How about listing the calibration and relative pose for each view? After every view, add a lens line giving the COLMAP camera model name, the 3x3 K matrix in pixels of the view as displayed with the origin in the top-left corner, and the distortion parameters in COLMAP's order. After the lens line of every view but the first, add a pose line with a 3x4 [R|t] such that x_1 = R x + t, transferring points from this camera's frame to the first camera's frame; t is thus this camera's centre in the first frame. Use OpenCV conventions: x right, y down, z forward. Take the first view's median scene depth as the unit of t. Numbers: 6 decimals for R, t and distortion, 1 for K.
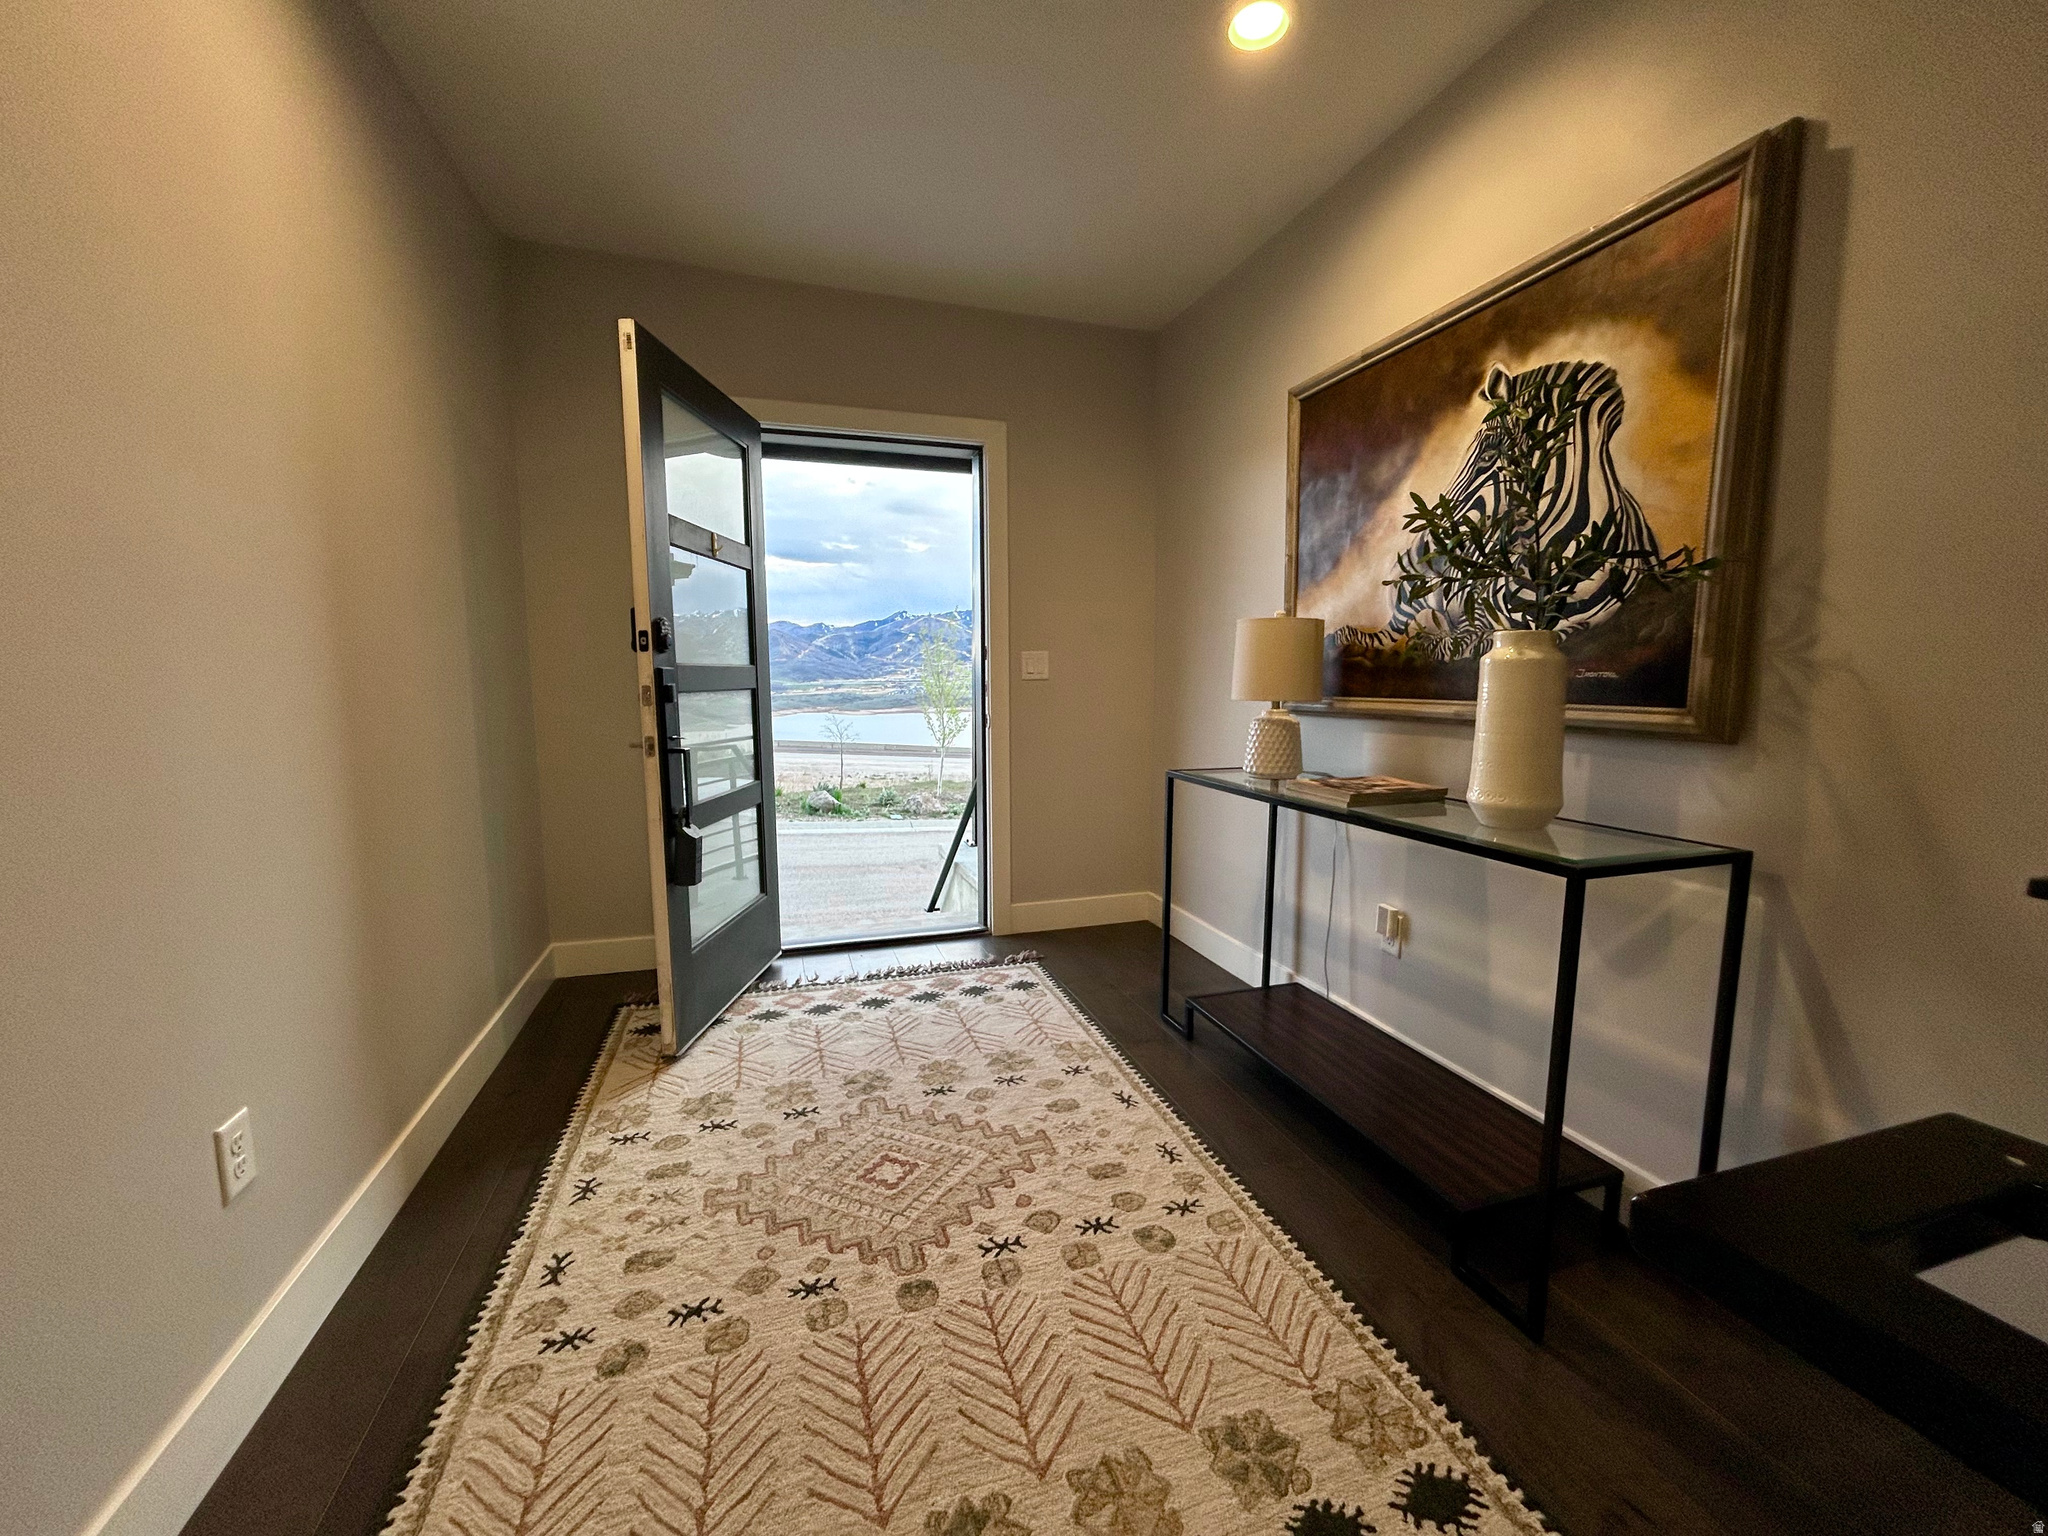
lens RADIAL K [[824.1, 0, 1016.5], [0, 824.1, 761.6], [0, 0, 1]] dist [0.000707, -0.001466]
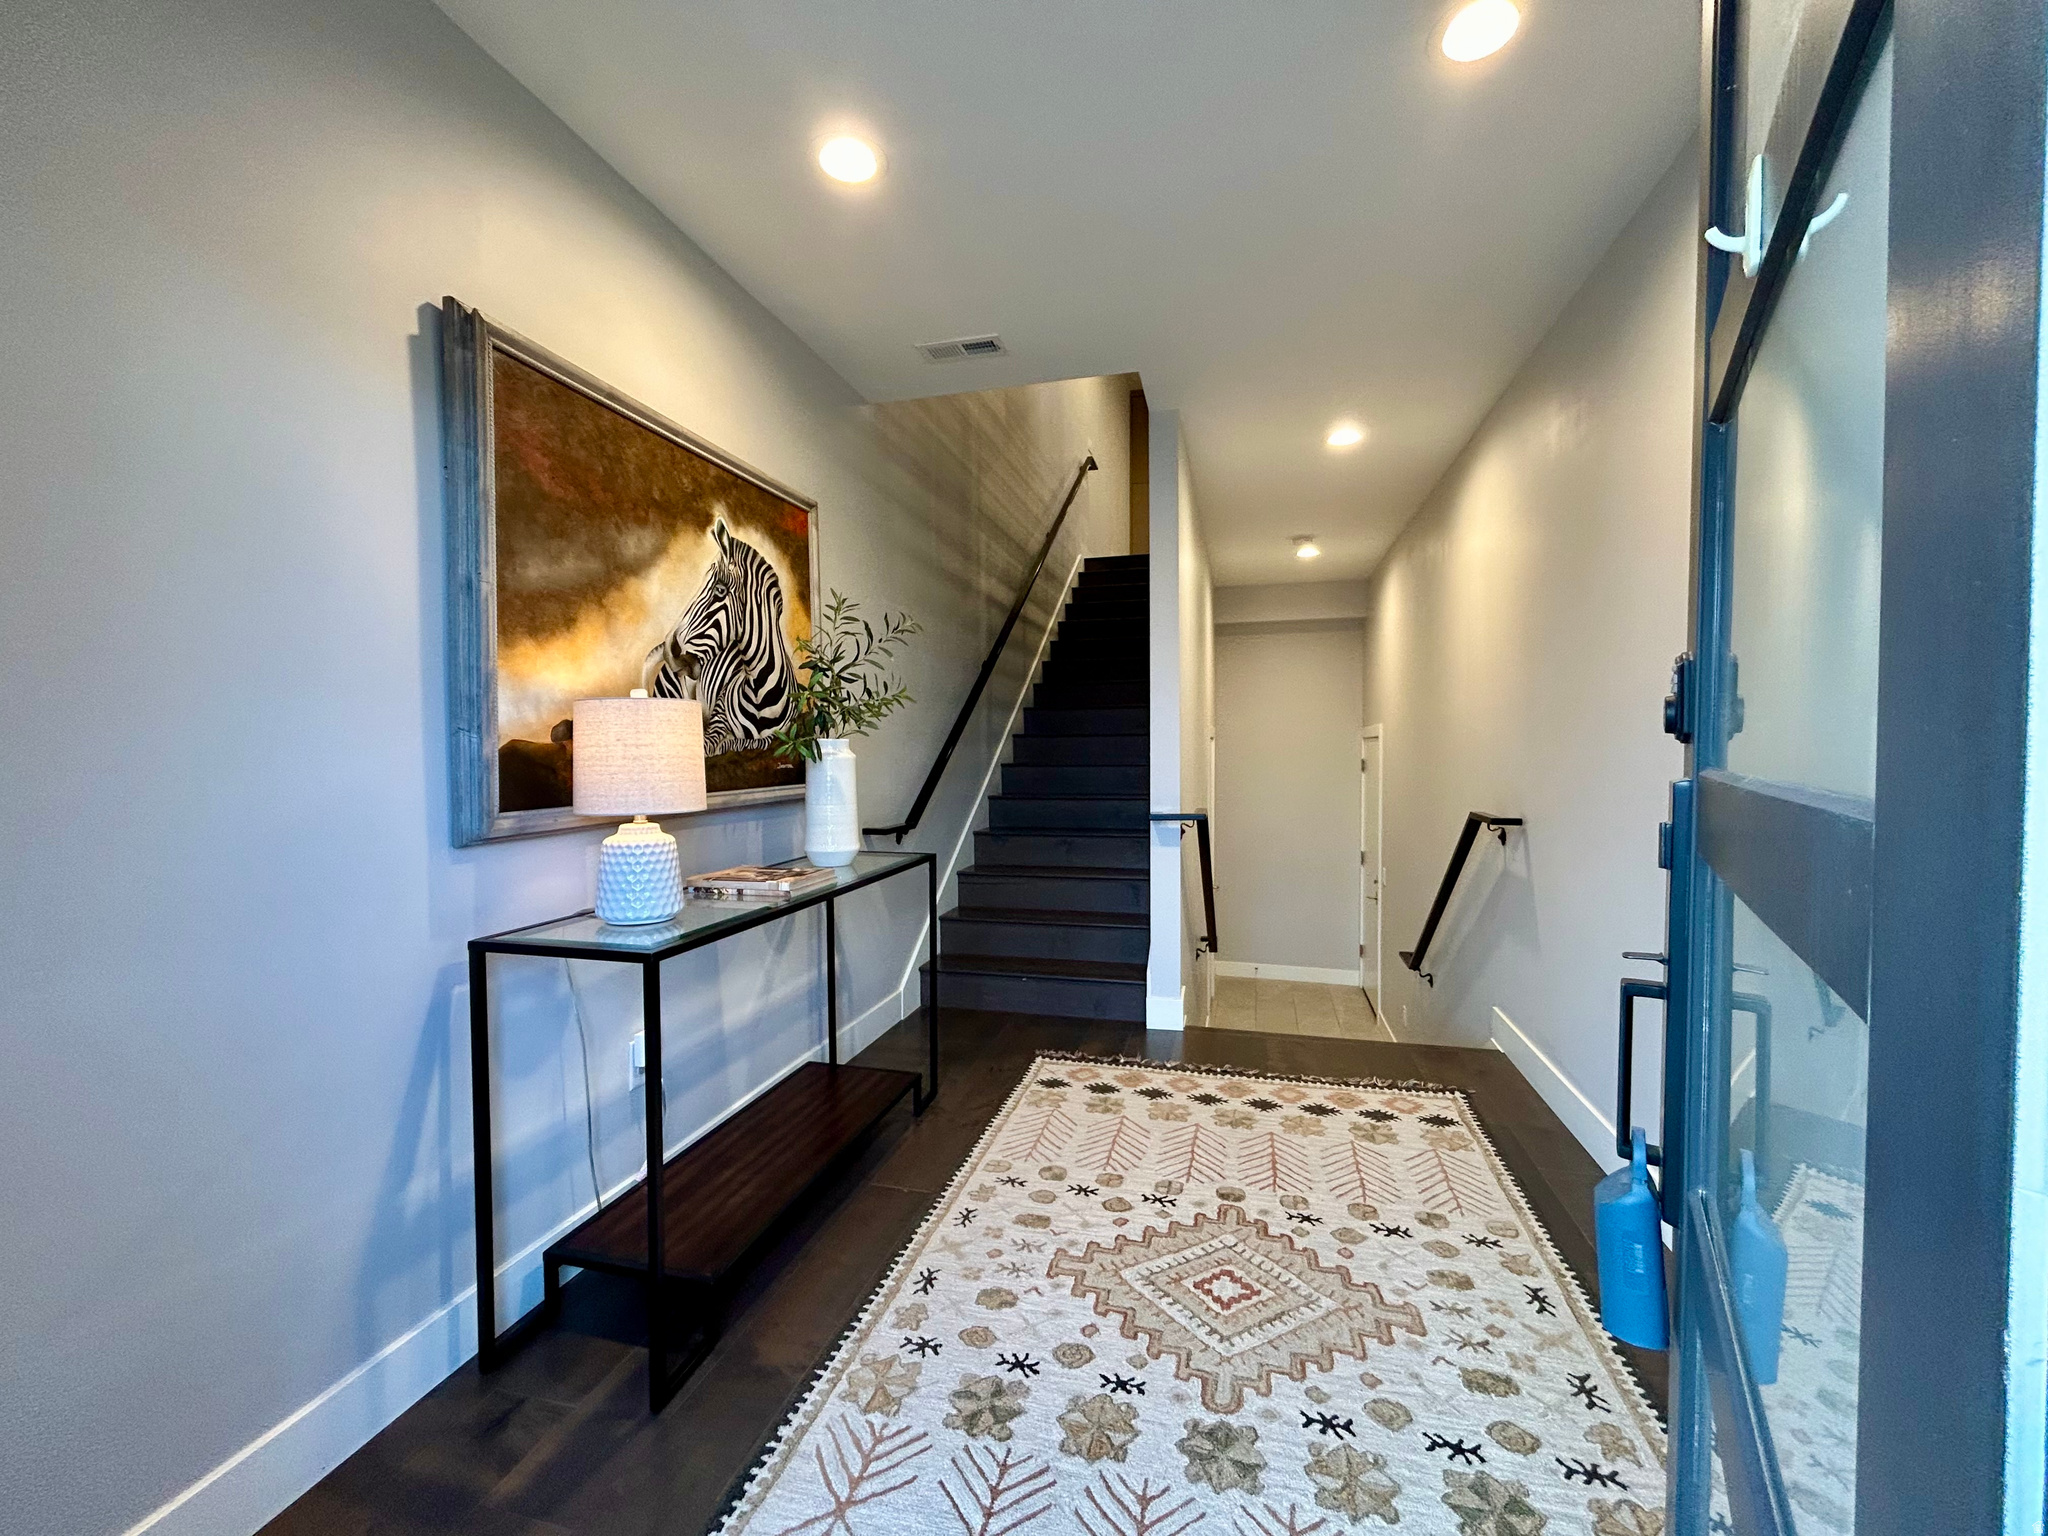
lens RADIAL K [[824.1, 0, 1041.2], [0, 824.1, 771.8], [0, 0, 1]] dist [0.000707, -0.001466]
pose [[-0.860350, -0.011307, 0.509577, -0.477786], [0.057521, 0.991213, 0.119110, -0.239017], [-0.506447, 0.131788, -0.852141, 1.956060]]
